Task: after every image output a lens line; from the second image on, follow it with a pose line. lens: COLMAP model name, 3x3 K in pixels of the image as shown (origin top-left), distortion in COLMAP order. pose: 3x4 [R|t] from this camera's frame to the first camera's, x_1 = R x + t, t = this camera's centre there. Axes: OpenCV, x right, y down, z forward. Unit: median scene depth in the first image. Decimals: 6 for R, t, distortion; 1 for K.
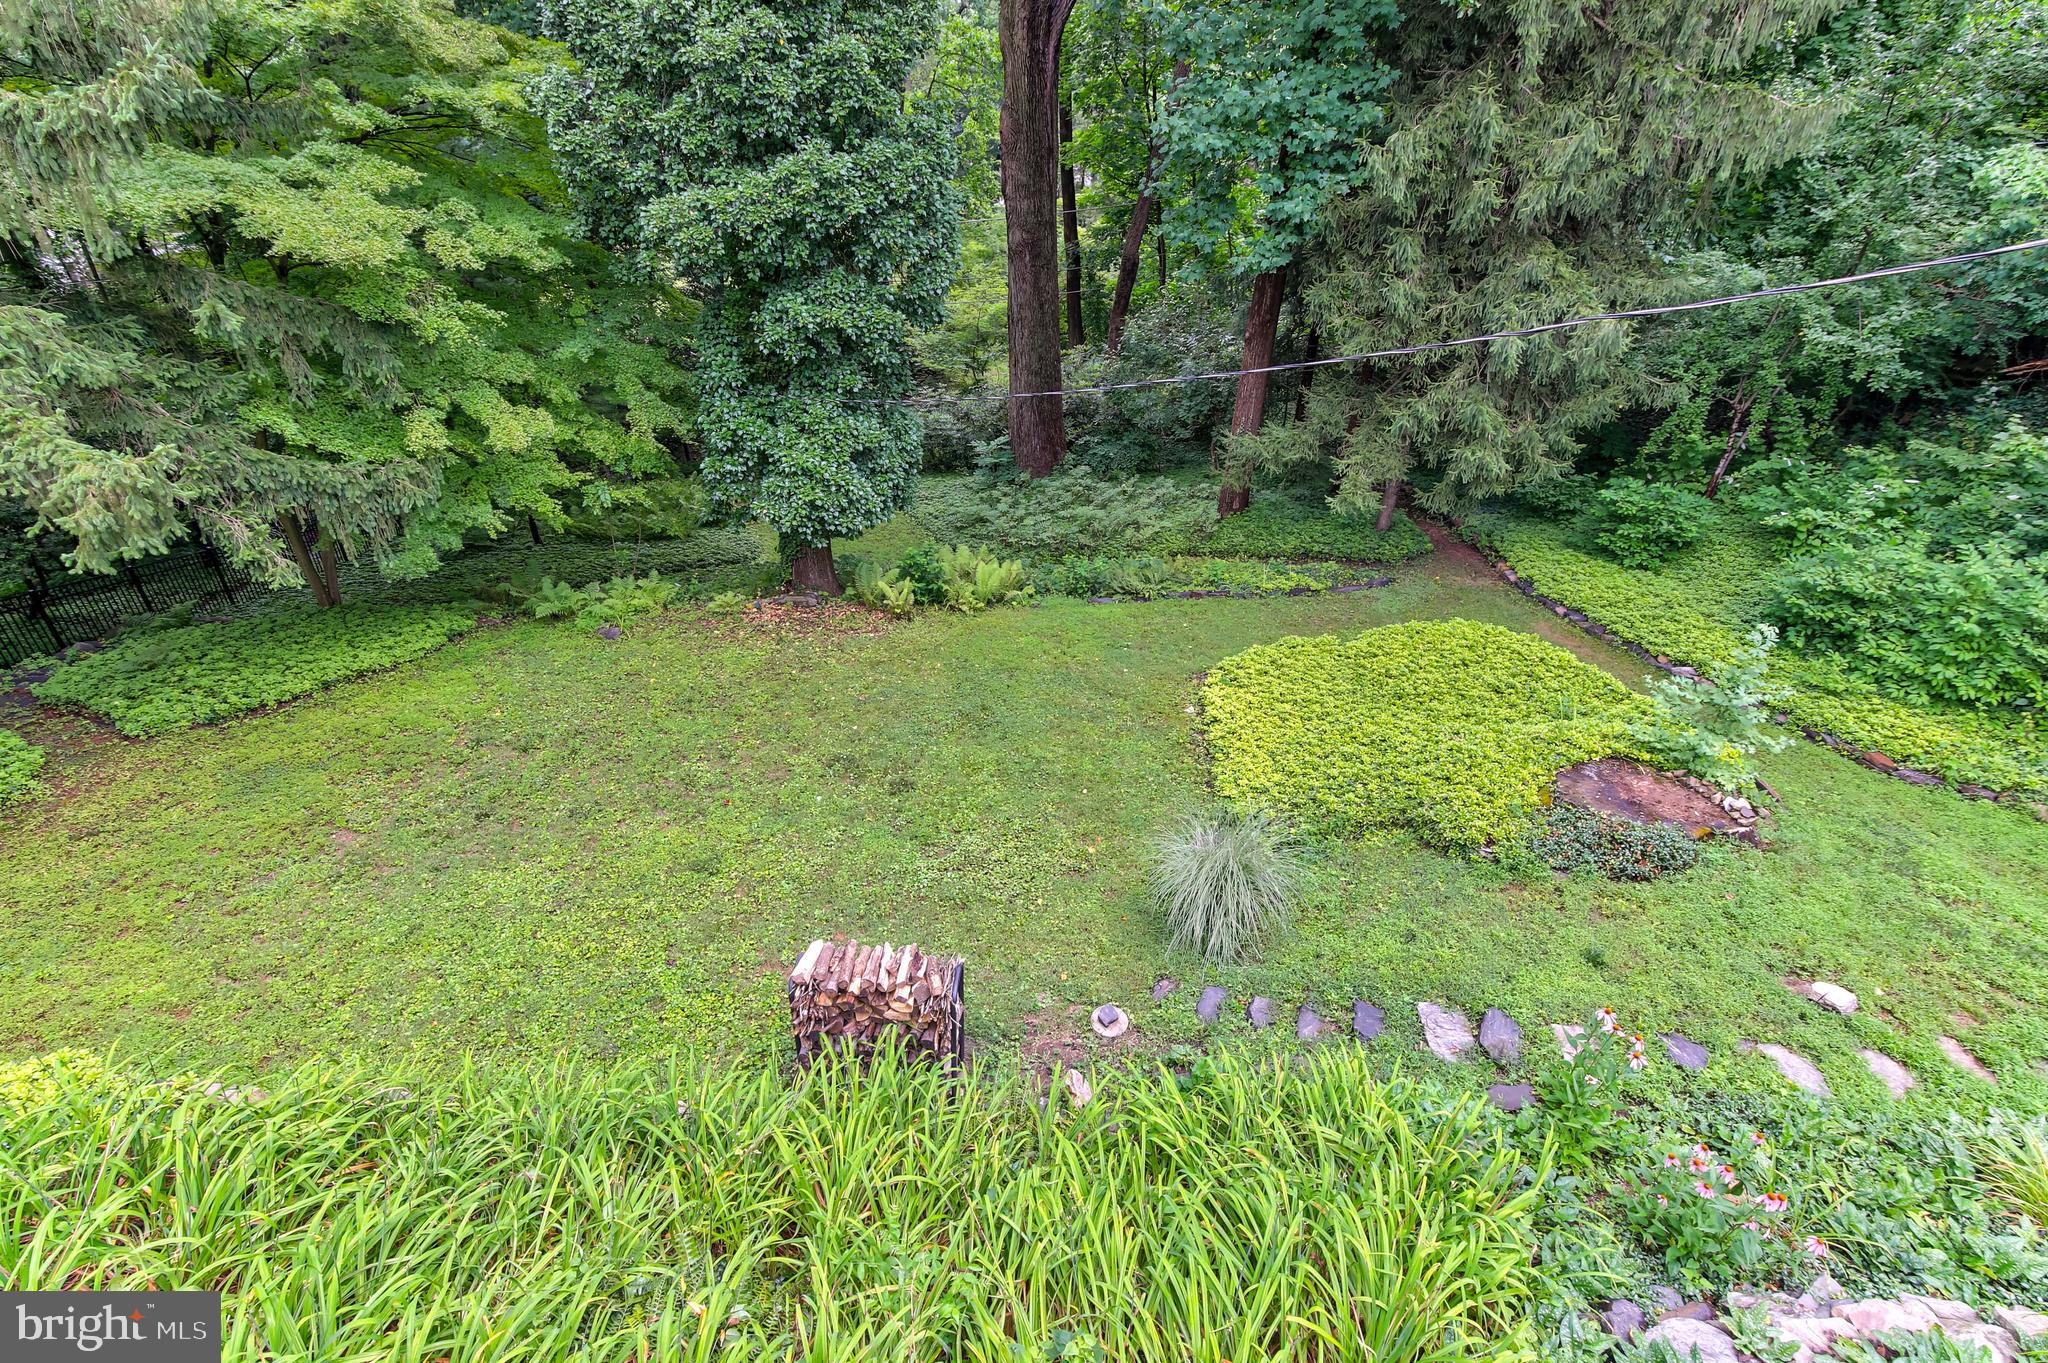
lens RADIAL K [[940.8, 0, 1016.1], [0, 940.8, 695.4], [0, 0, 1]] dist [0.001207, 0.000241]
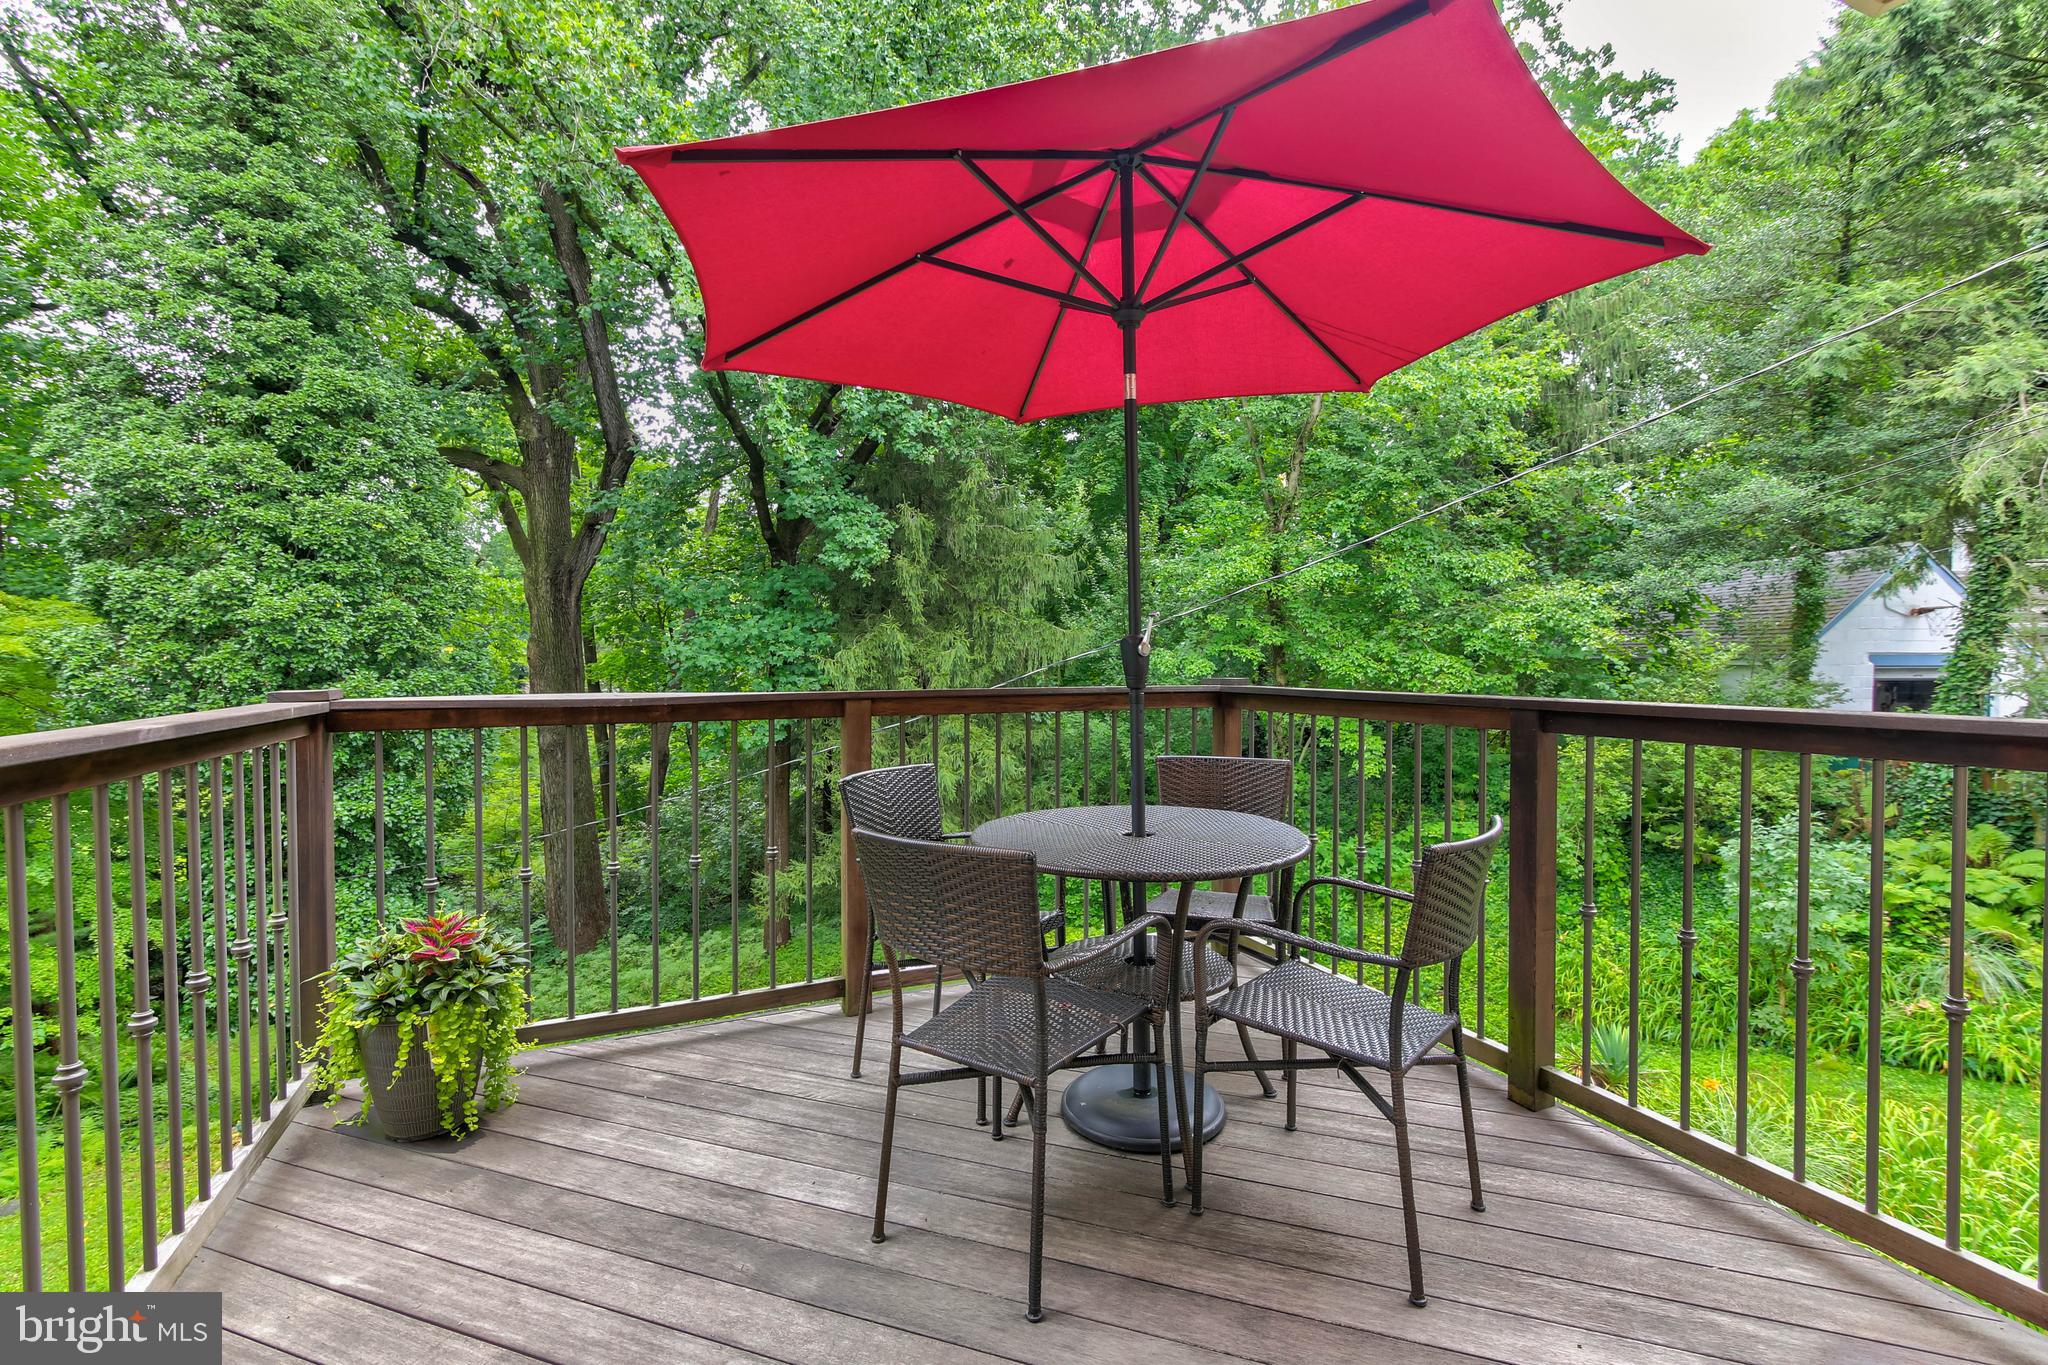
lens RADIAL K [[940.8, 0, 1020.0], [0, 940.8, 669.8], [0, 0, 1]] dist [0.001207, 0.000241]
pose [[0.889519, -0.038697, 0.455257, -0.009873], [0.258212, 0.864607, -0.431024, 0.107825], [-0.376939, 0.500957, 0.779076, -0.191335]]
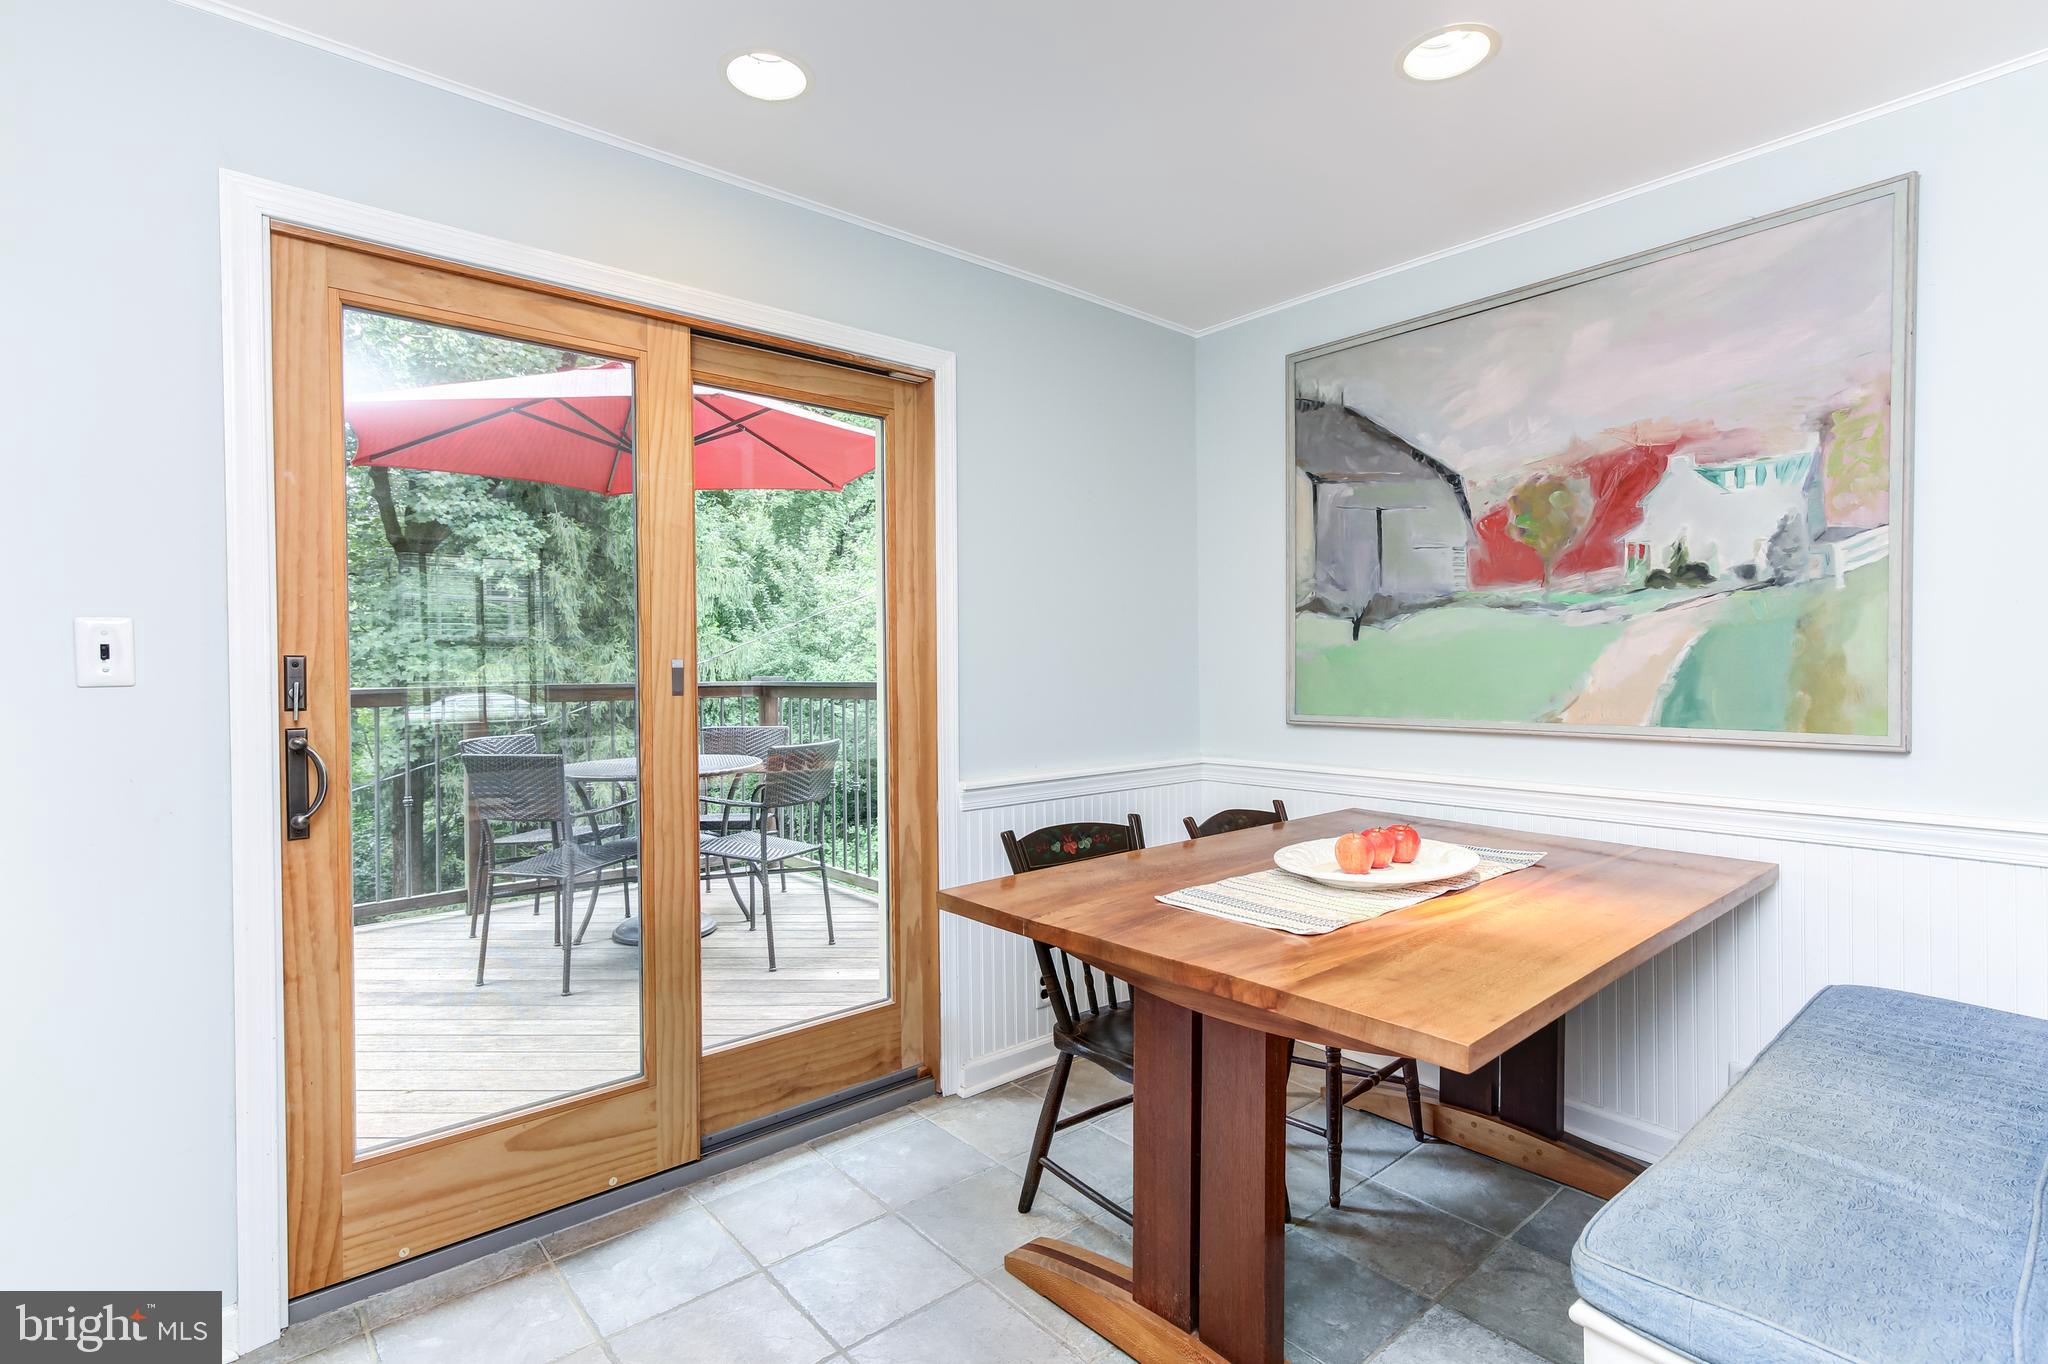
lens RADIAL K [[999.1, 0, 1028.4], [0, 999.1, 670.9], [0, 0, 1]] dist [0.011828, 0.000703]
pose [[0.712292, -0.039598, 0.700765, -0.049383], [0.386866, 0.855205, -0.344904, 0.195653], [-0.585640, 0.516775, 0.624475, -0.330552]]
